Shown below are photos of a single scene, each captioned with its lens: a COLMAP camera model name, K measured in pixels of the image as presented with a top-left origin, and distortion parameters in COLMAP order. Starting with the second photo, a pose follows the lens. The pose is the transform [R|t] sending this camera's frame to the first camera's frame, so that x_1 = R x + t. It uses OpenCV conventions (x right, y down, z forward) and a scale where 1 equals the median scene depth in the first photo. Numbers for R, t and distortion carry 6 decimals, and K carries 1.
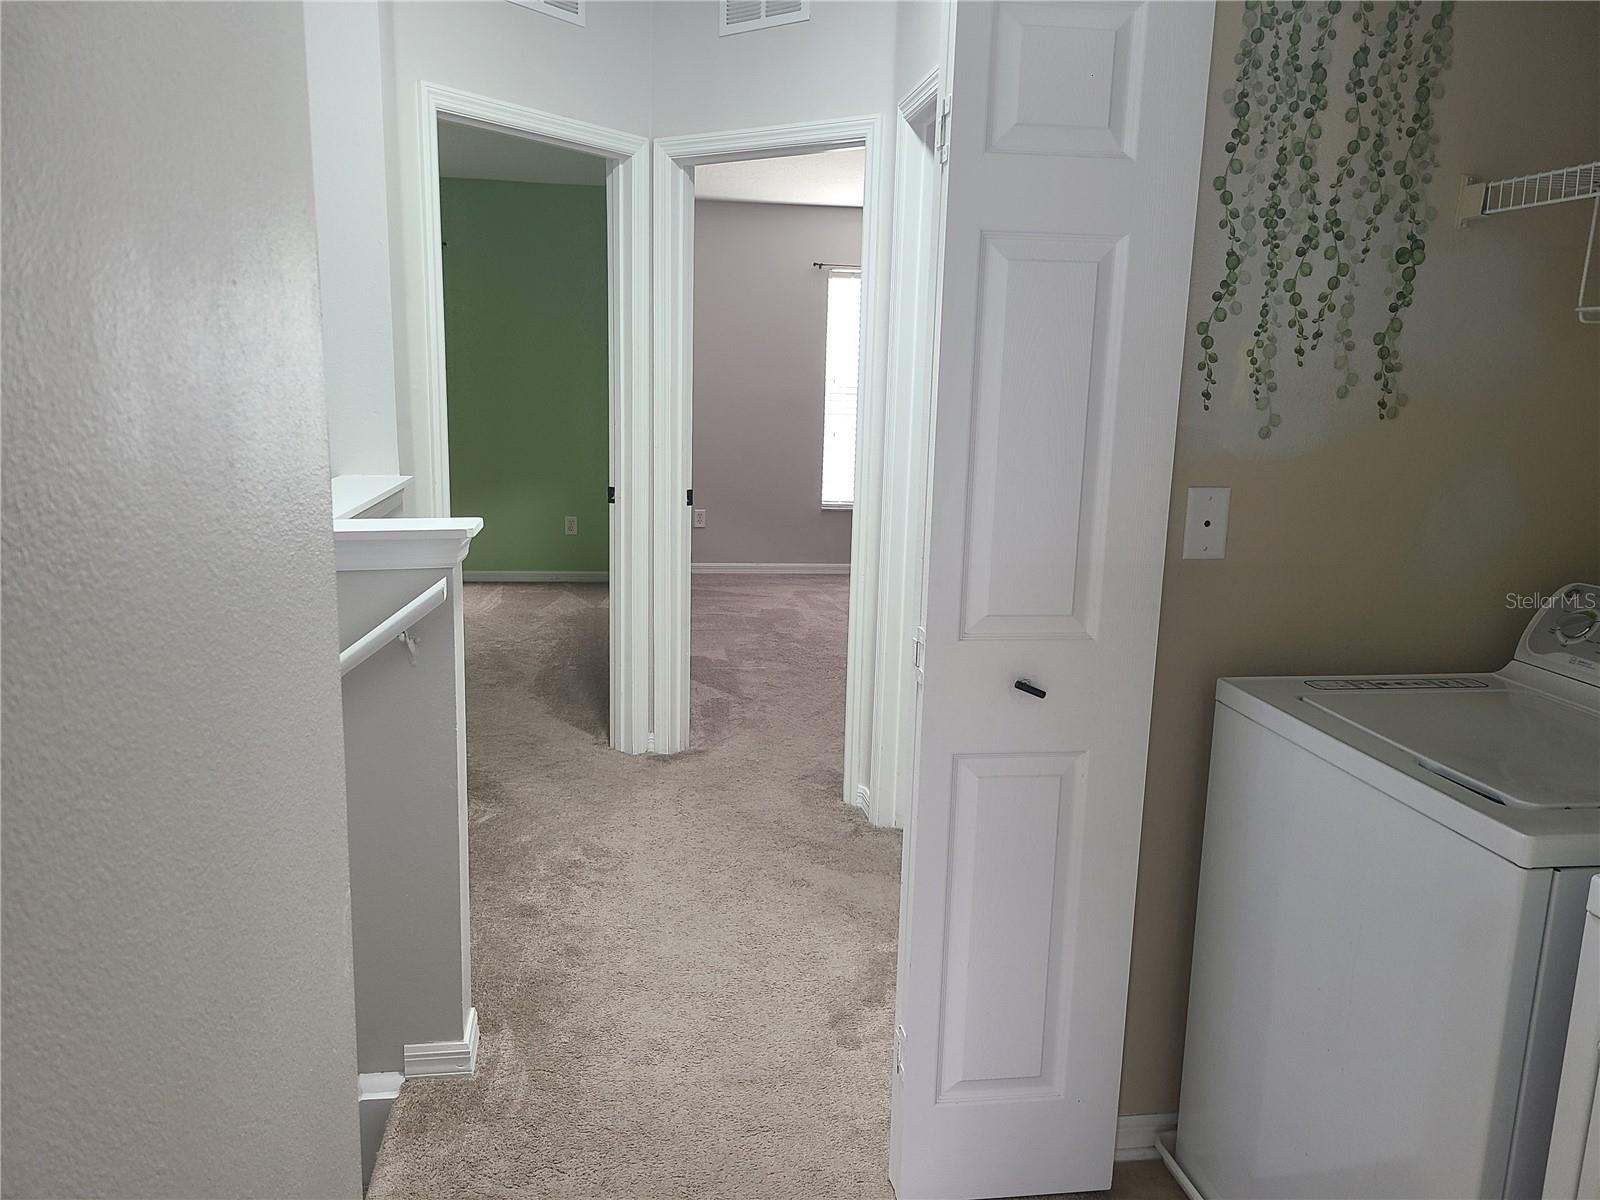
lens RADIAL K [[1199.4, 0, 800.0], [0, 1199.4, 600.0], [0, 0, 1]] dist [0.053085, -0.041716]
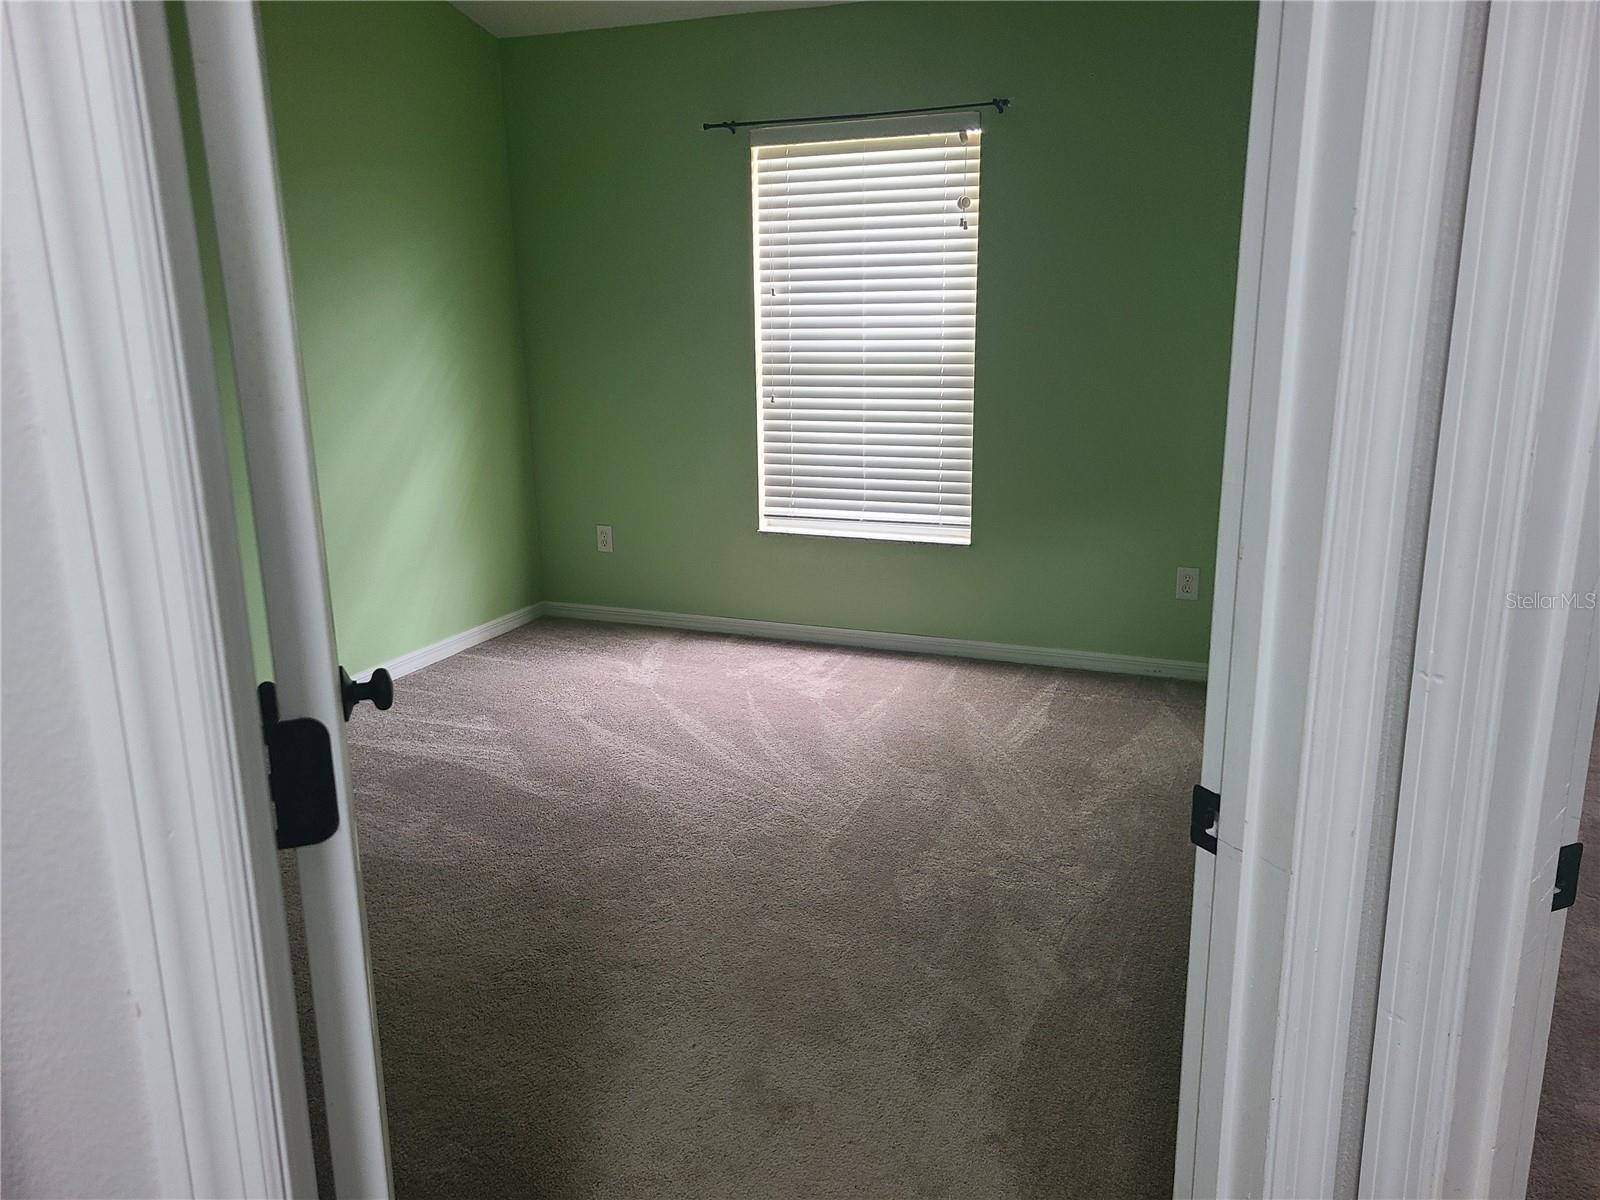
lens RADIAL K [[1199.4, 0, 800.0], [0, 1199.4, 600.0], [0, 0, 1]] dist [0.053085, -0.041716]
pose [[0.860260, 0.084079, -0.502875, -0.069775], [-0.059681, 0.996134, 0.064456, -0.095229], [0.506350, -0.025437, 0.861953, 0.484498]]
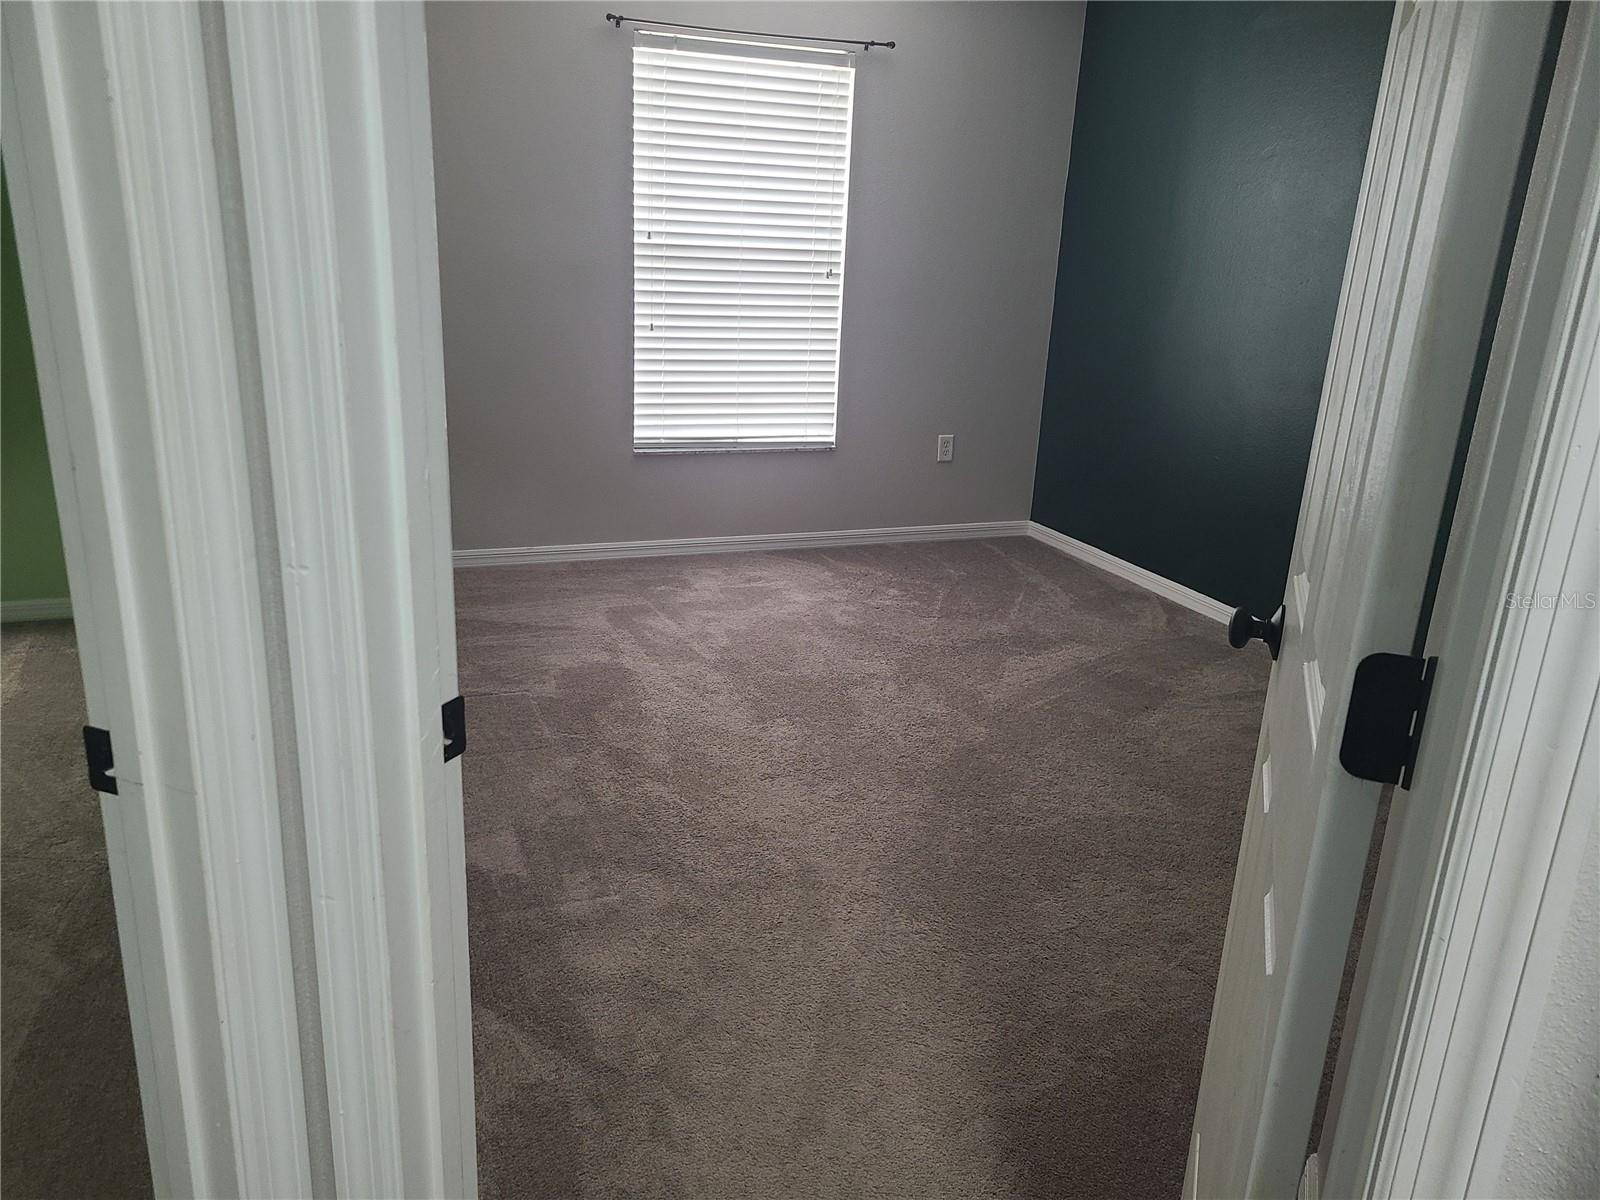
lens RADIAL K [[1199.4, 0, 800.0], [0, 1199.4, 600.0], [0, 0, 1]] dist [0.053085, -0.041716]
pose [[0.973000, -0.055829, 0.223949, -0.050590], [0.028669, 0.992024, 0.122745, -0.093799], [-0.229016, -0.113011, 0.966840, 0.491005]]
